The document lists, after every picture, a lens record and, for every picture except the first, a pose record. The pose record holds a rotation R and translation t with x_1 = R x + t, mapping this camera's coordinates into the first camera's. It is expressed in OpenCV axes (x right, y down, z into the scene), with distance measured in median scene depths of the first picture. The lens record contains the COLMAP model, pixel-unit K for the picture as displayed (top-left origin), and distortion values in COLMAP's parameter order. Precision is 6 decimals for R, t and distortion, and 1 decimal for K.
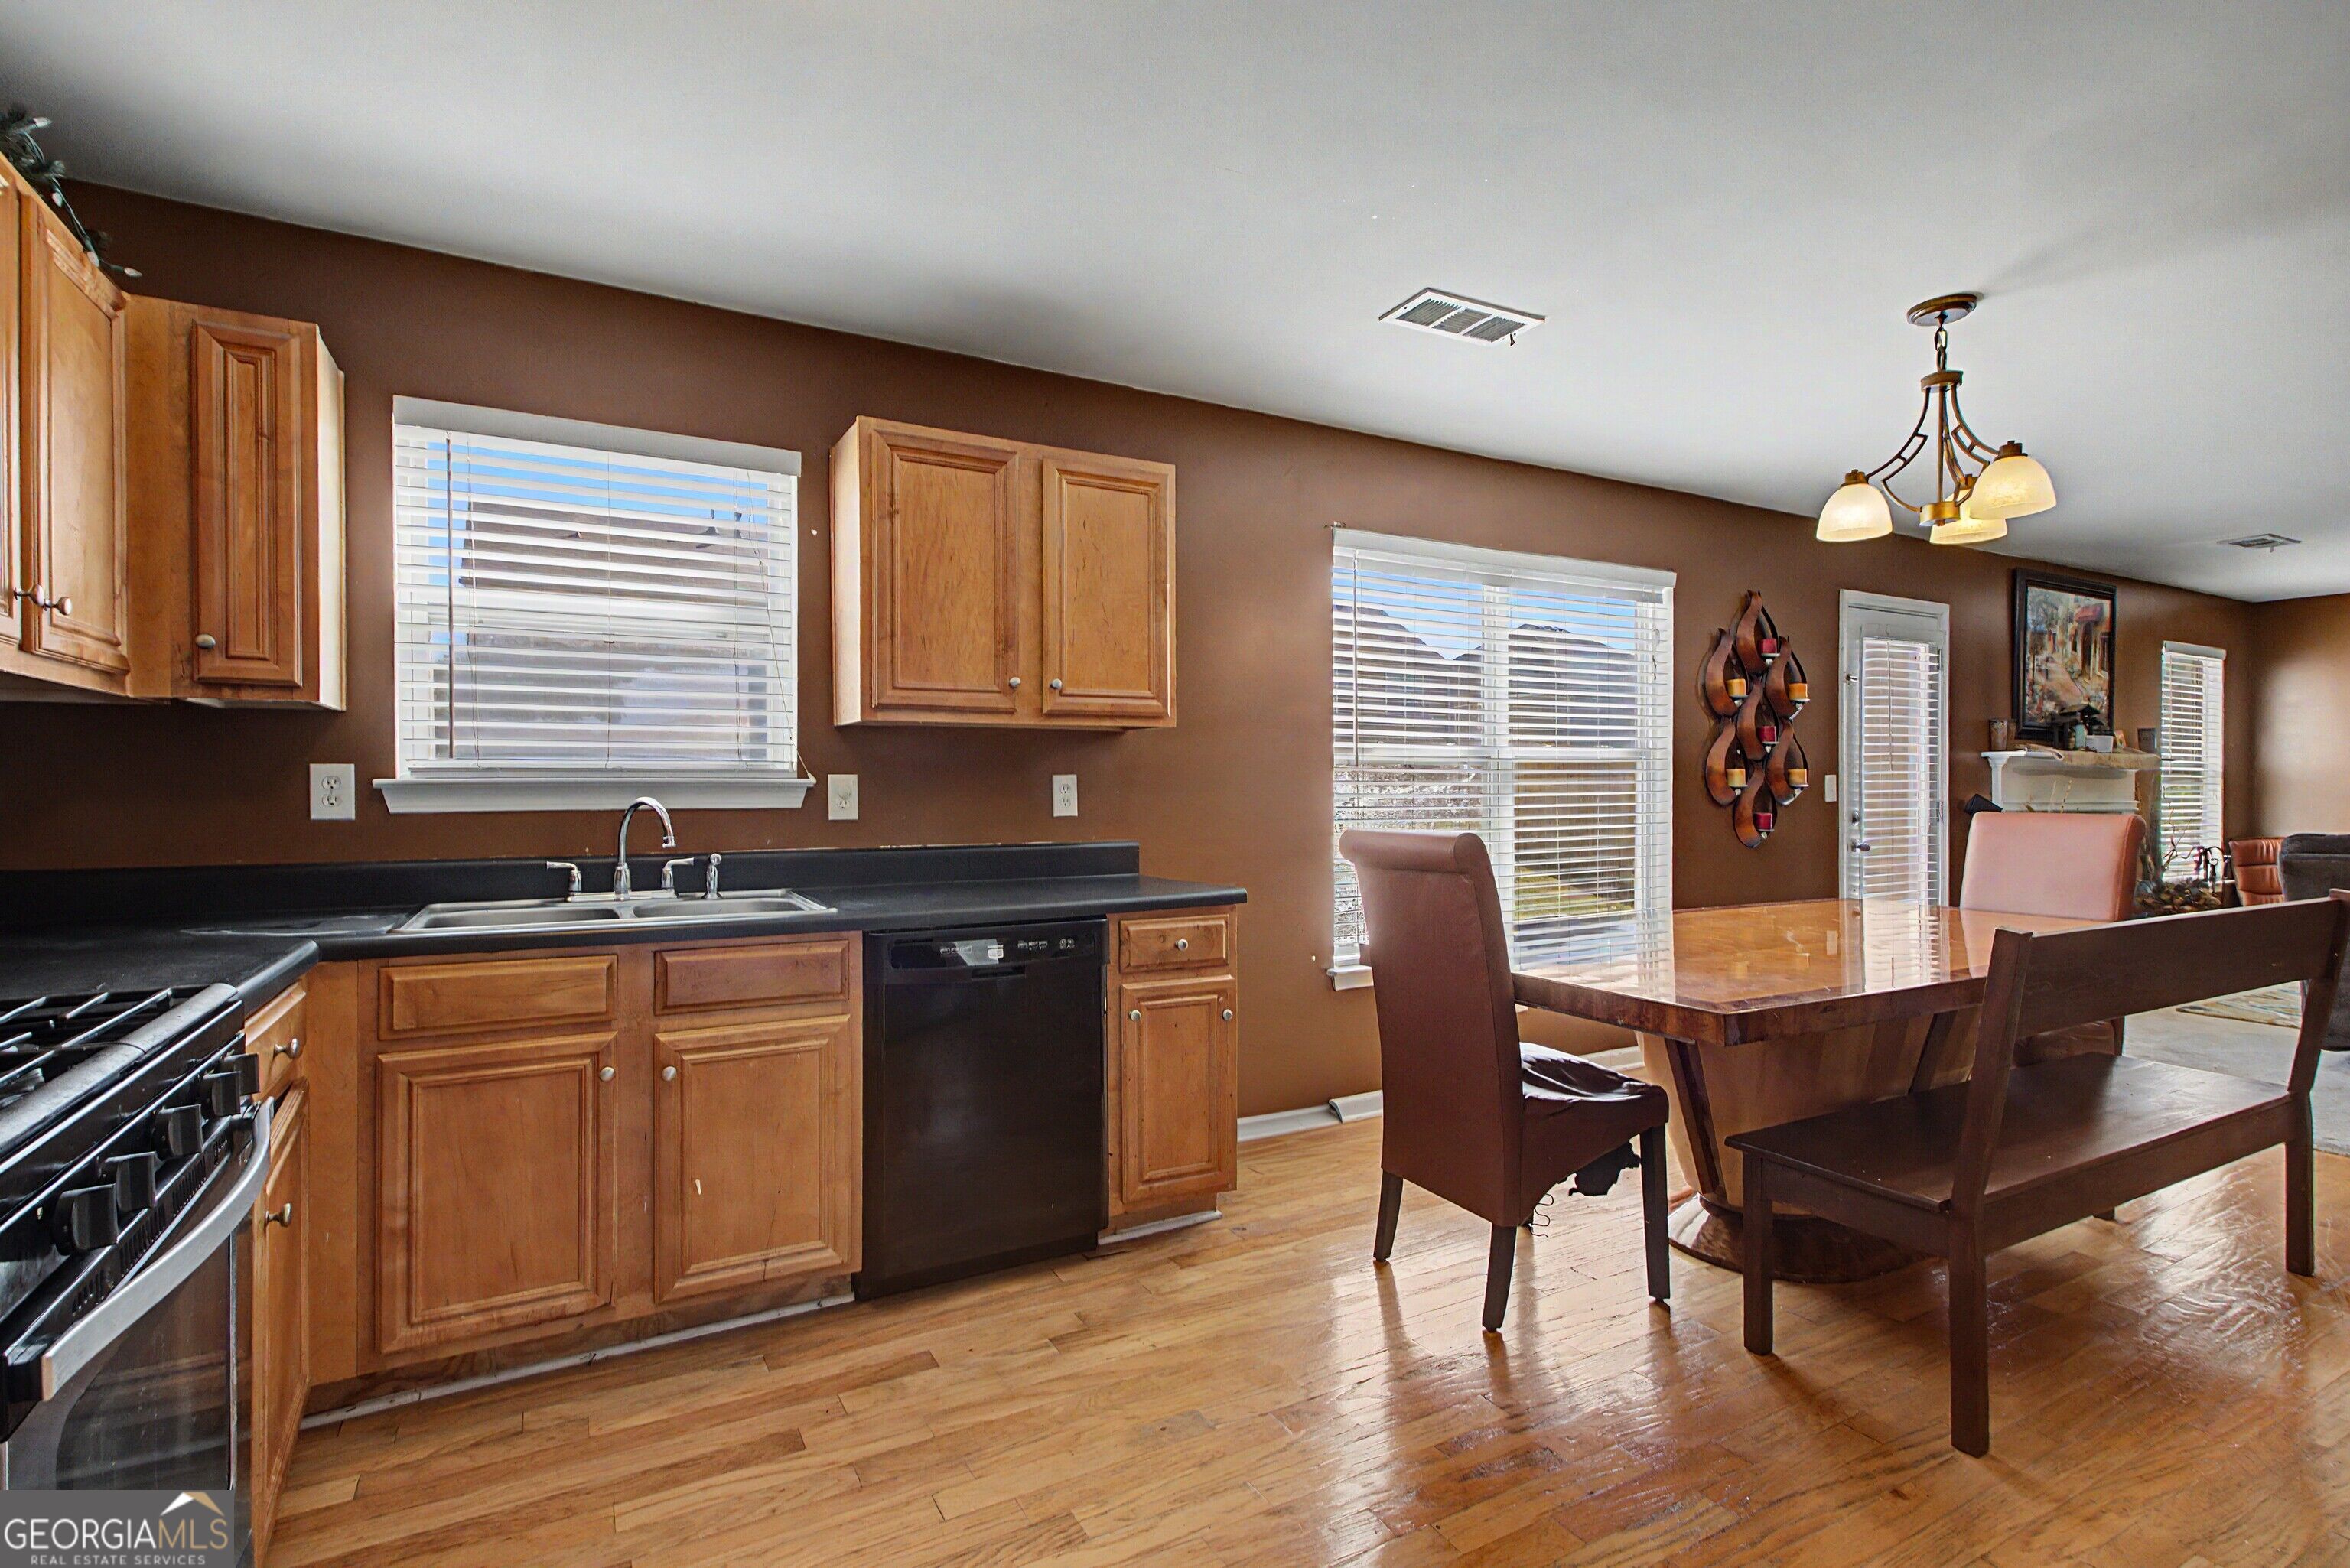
lens RADIAL K [[1115.9, 0, 1147.2], [0, 1115.9, 790.8], [0, 0, 1]] dist [0.019971, -0.004799]
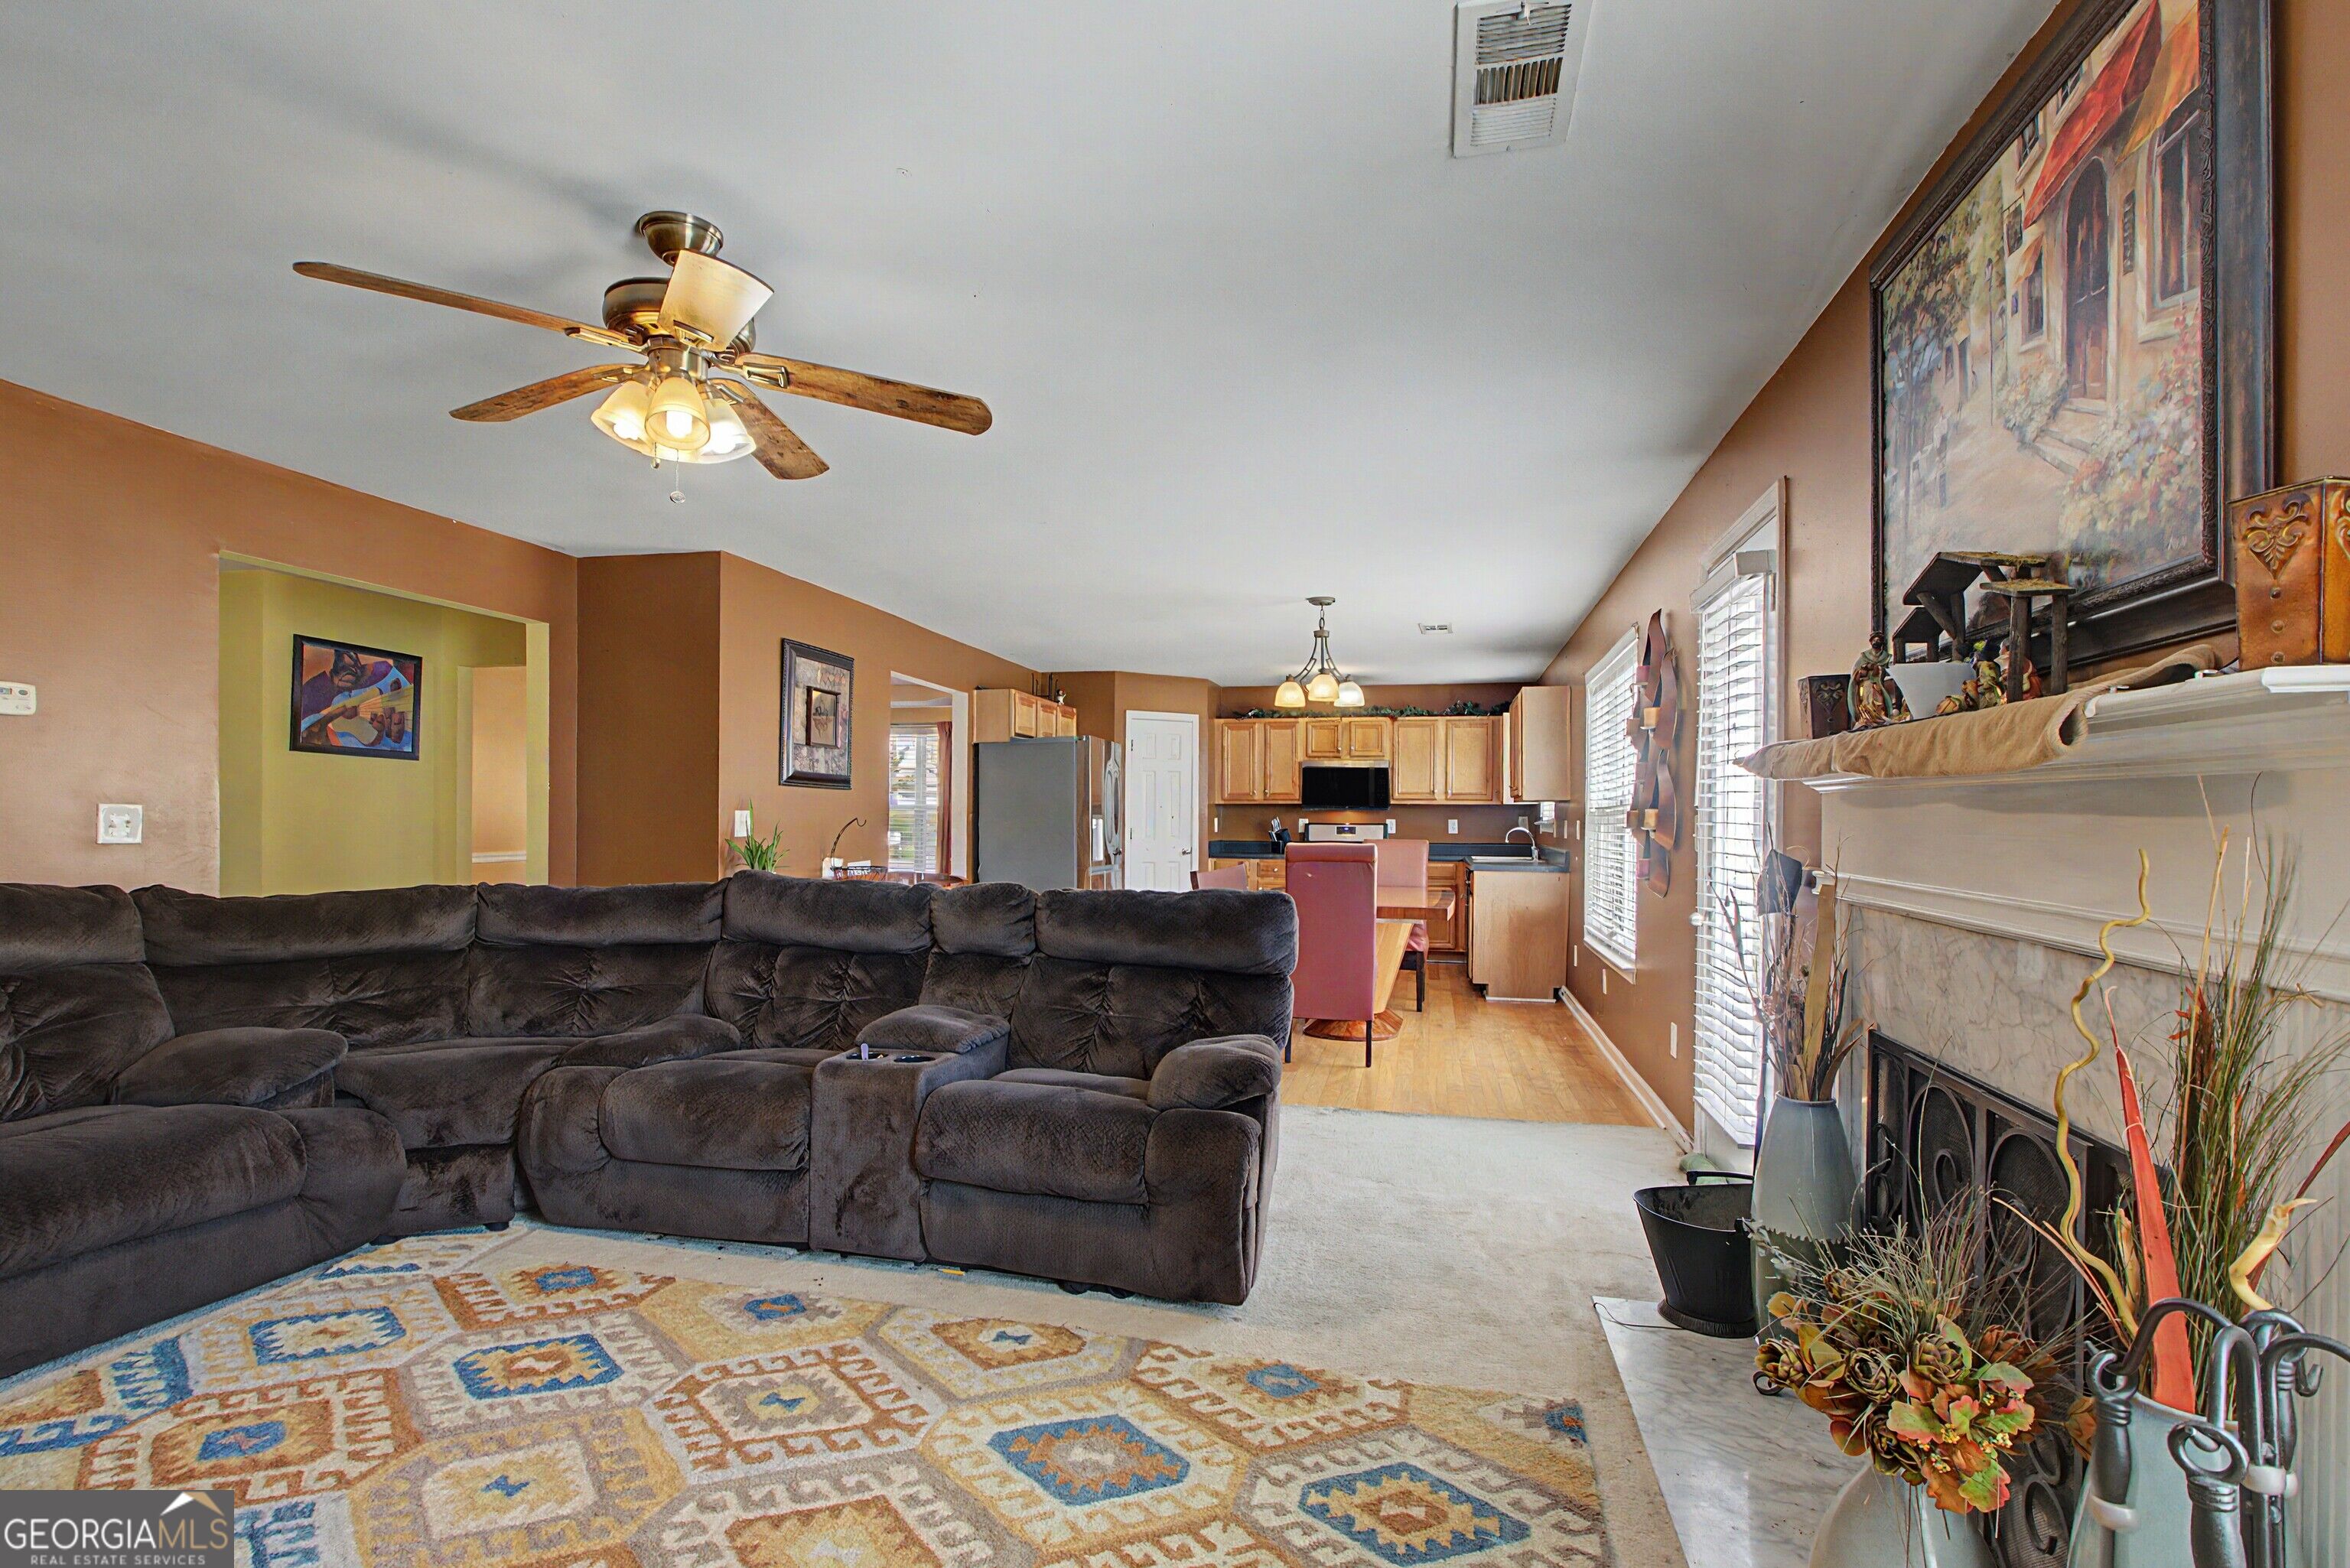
lens RADIAL K [[1175.4, 0, 1117.2], [0, 1175.4, 817.6], [0, 0, 1]] dist [0.010548, -0.003157]
pose [[-0.694047, -0.005058, -0.719911, 2.602879], [-0.009405, 0.999954, 0.002042, -0.017081], [0.719868, 0.008188, -0.694063, 2.292348]]
